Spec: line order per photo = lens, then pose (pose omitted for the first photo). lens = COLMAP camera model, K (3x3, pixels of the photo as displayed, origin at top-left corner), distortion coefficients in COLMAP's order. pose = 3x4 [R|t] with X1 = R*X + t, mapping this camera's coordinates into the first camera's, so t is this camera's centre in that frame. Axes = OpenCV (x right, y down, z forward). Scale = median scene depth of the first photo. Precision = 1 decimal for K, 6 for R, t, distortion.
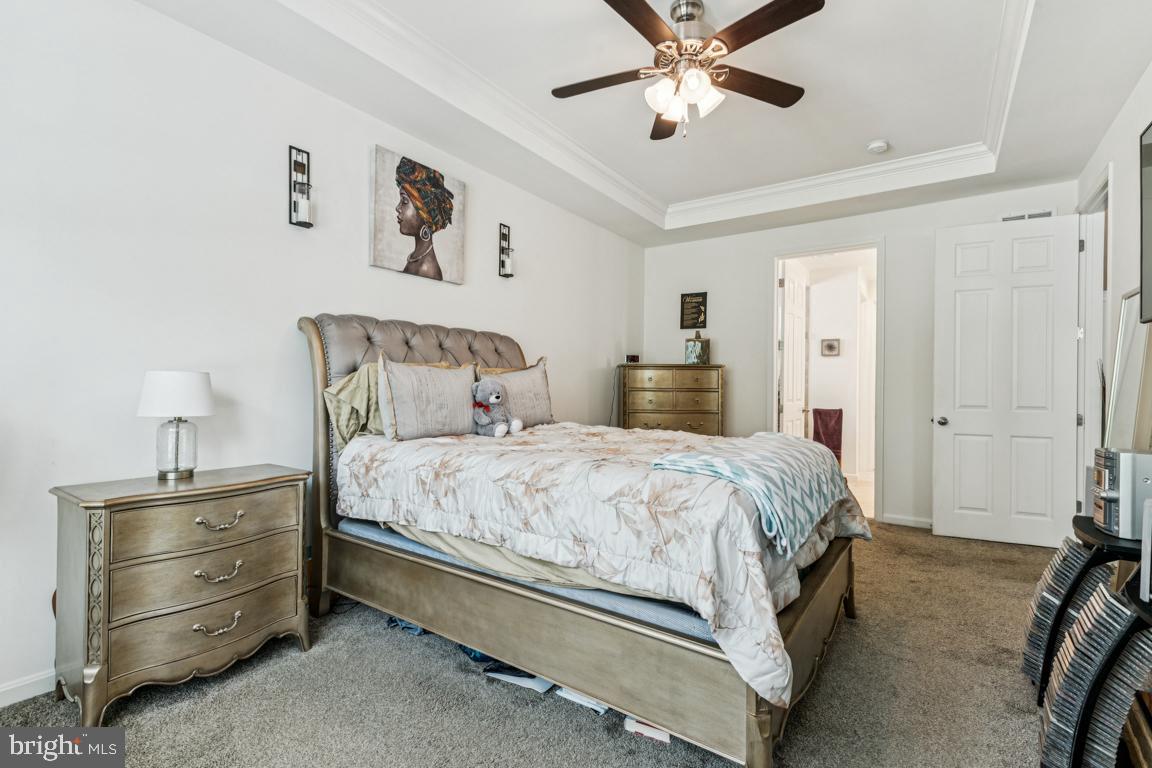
lens RADIAL K [[504.1, 0, 579.8], [0, 504.1, 387.2], [0, 0, 1]] dist [0.006596, -0.001198]
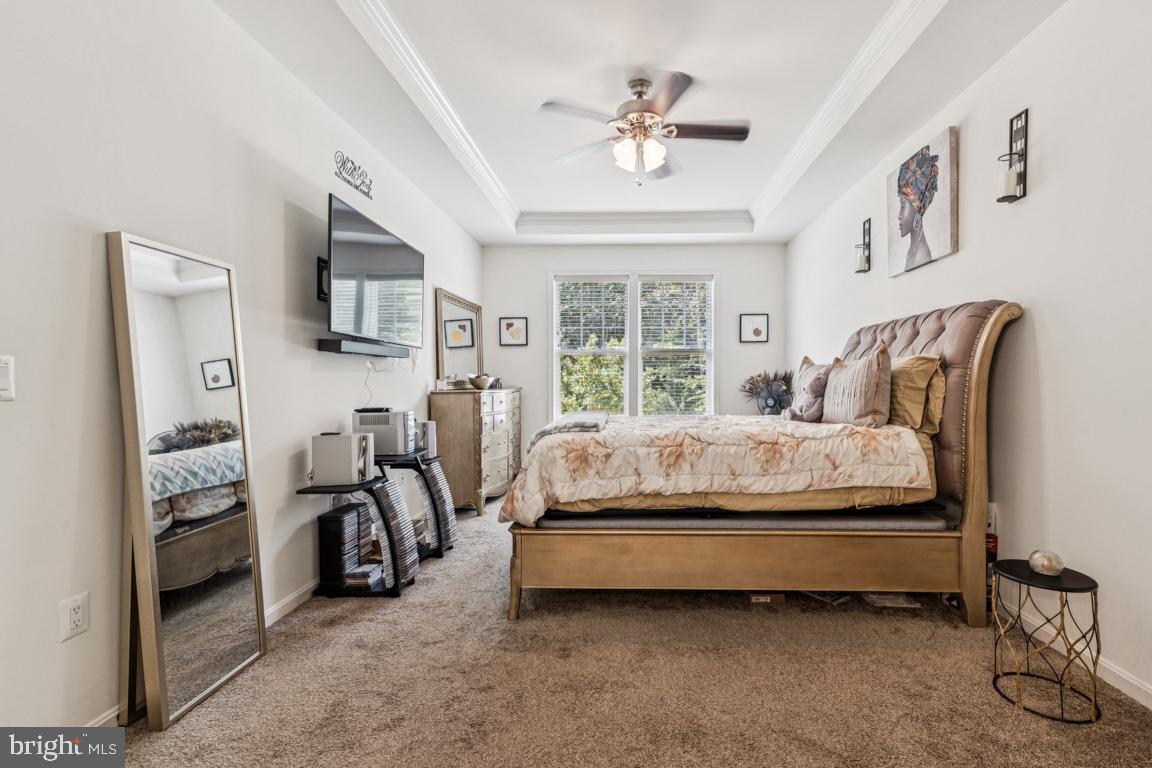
lens RADIAL K [[504.1, 0, 576.5], [0, 504.1, 383.0], [0, 0, 1]] dist [0.006596, -0.001198]
pose [[-0.868983, -0.009259, -0.494755, 0.716520], [-0.013121, 0.999905, 0.004333, 0.006980], [0.494667, 0.010257, -0.869022, 1.483126]]
